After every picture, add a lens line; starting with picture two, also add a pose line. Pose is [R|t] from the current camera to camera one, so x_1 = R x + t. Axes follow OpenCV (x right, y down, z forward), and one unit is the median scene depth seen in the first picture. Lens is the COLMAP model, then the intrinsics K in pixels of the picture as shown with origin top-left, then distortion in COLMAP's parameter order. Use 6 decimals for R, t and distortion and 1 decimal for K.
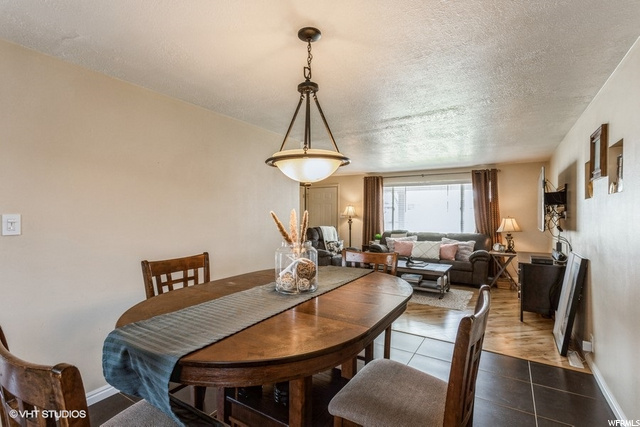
lens RADIAL K [[305.5, 0, 323.1], [0, 305.5, 212.7], [0, 0, 1]] dist [0.012834, 0.001524]
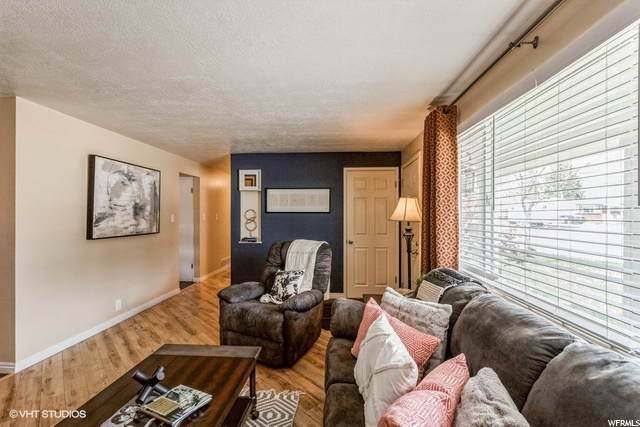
lens RADIAL K [[305.5, 0, 320.5], [0, 305.5, 215.1], [0, 0, 1]] dist [0.012834, 0.001524]
pose [[0.469999, -0.002646, -0.882663, 0.506241], [0.007531, 0.999971, 0.001013, 0.001971], [0.882635, -0.007123, 0.470006, 0.849072]]
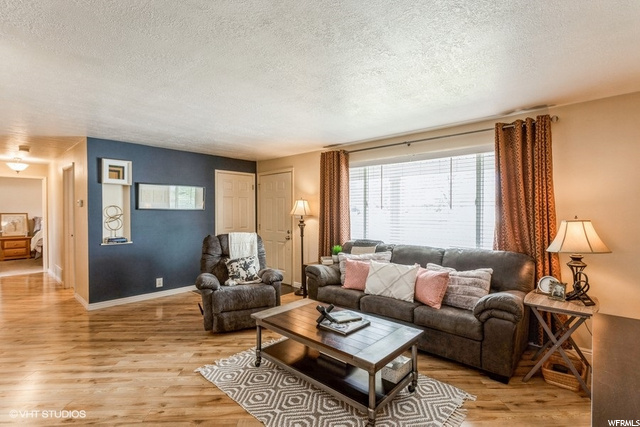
lens RADIAL K [[305.5, 0, 320.0], [0, 305.5, 215.3], [0, 0, 1]] dist [0.012834, 0.001524]
pose [[0.983882, -0.002642, -0.178799, 0.298752], [0.005963, 0.999819, 0.018041, -0.001027], [0.178719, -0.018816, 0.983720, 0.463171]]
